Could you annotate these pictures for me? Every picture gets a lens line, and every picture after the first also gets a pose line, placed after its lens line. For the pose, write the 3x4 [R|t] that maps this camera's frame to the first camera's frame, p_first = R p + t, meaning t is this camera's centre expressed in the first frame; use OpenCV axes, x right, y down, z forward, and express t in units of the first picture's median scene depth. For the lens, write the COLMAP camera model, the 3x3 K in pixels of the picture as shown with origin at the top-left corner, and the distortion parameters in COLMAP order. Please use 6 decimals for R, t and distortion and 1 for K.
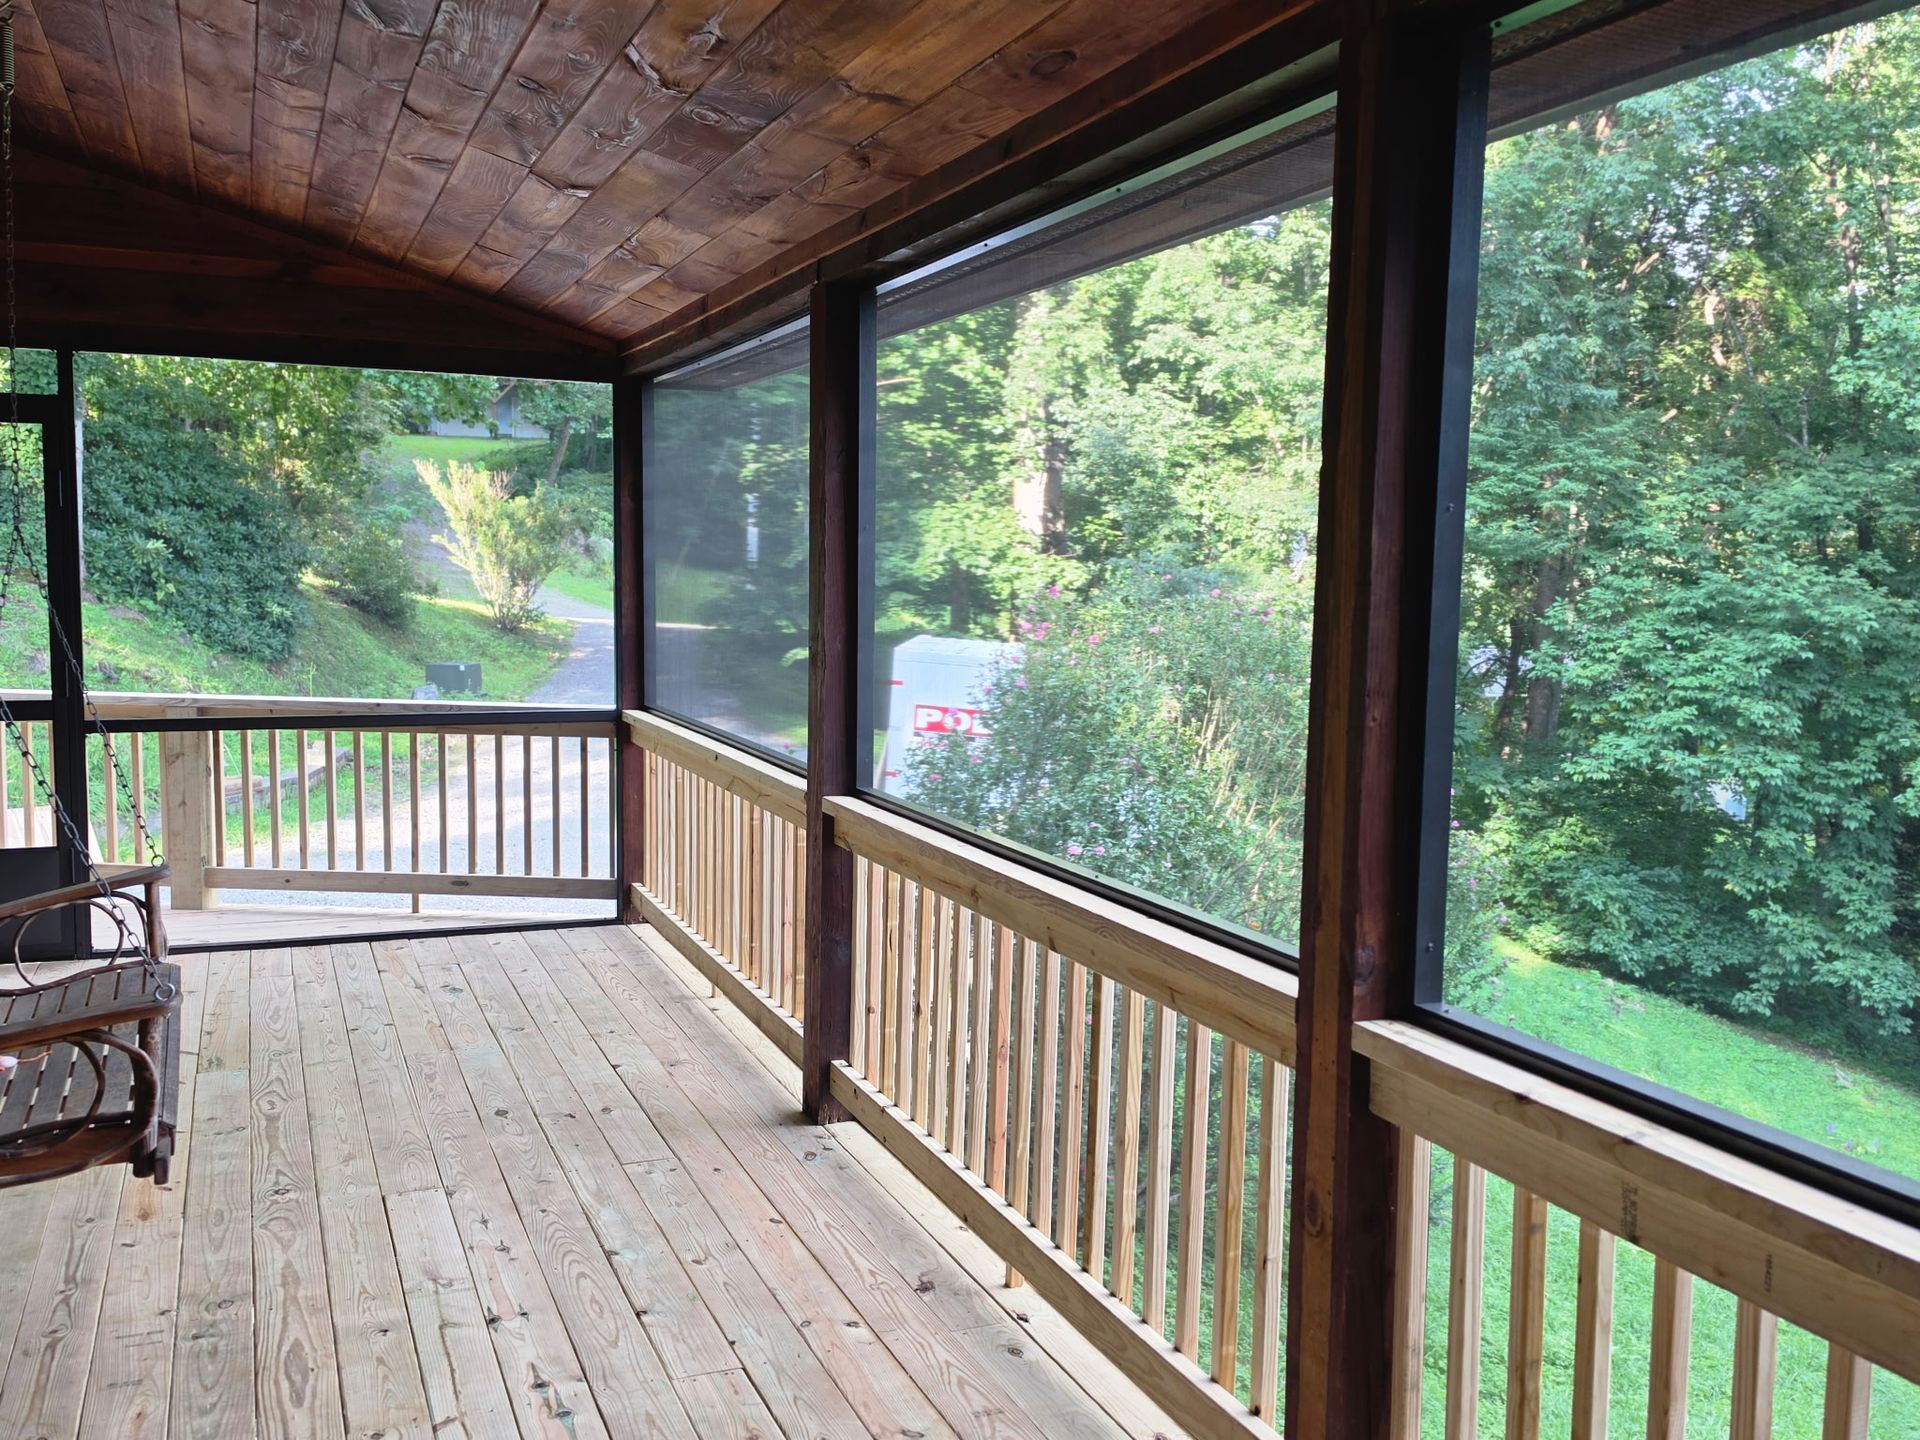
lens RADIAL K [[1764.3, 0, 981.6], [0, 1764.3, 725.6], [0, 0, 1]] dist [0.121689, -0.218777]
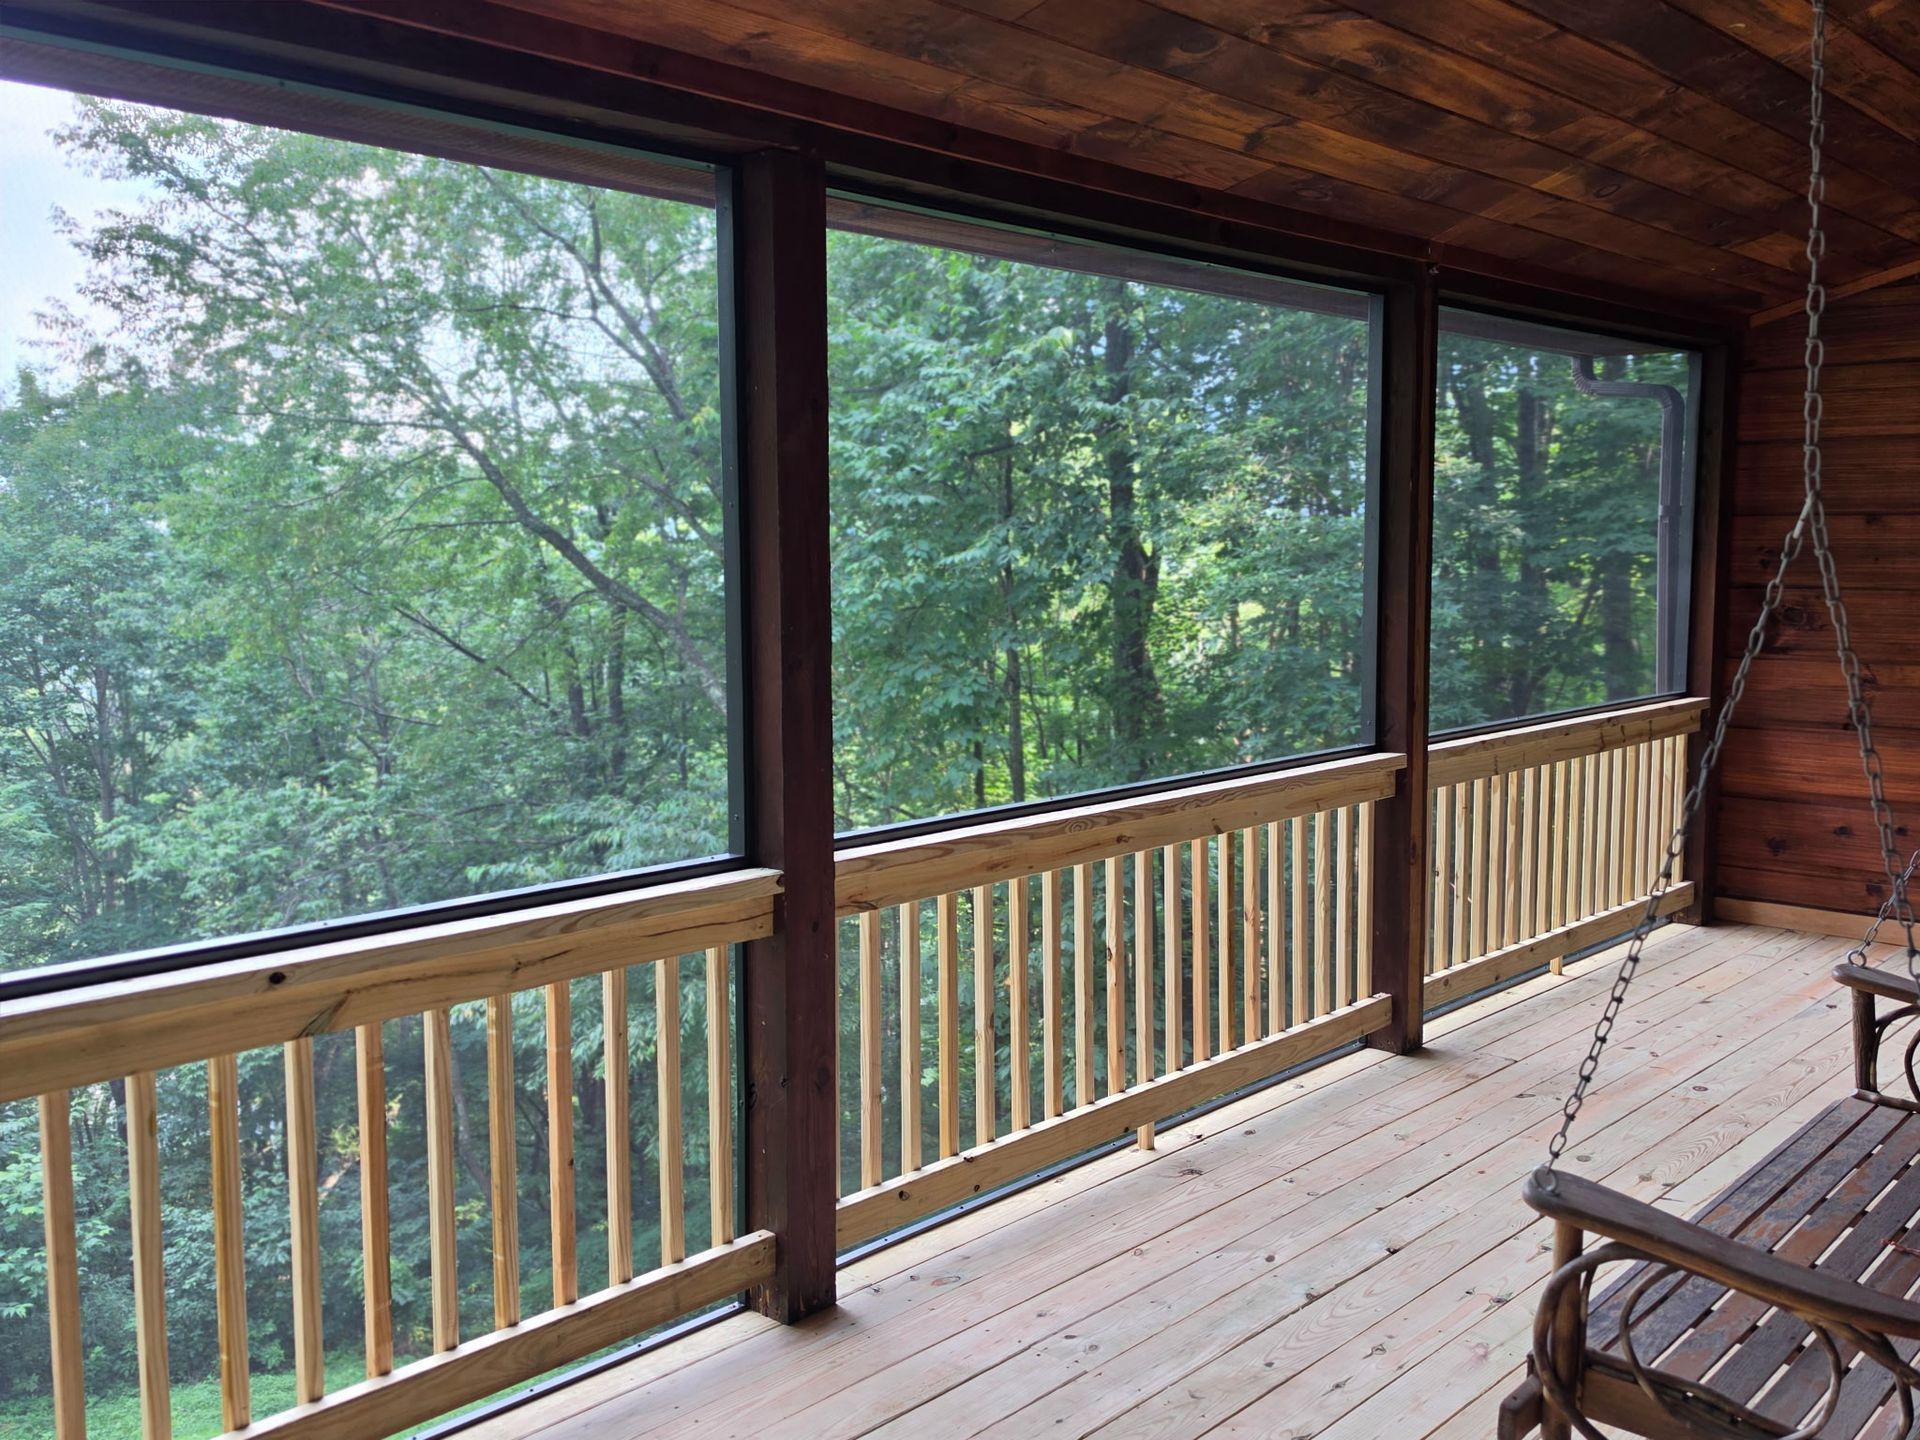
lens RADIAL K [[1744.7, 0, 919.7], [0, 1744.7, 752.6], [0, 0, 1]] dist [0.109668, -0.151906]
pose [[-0.408344, -0.121792, 0.904667, -0.140788], [0.081288, 0.982270, 0.168931, -0.023548], [-0.909201, 0.142521, -0.391204, 0.229998]]
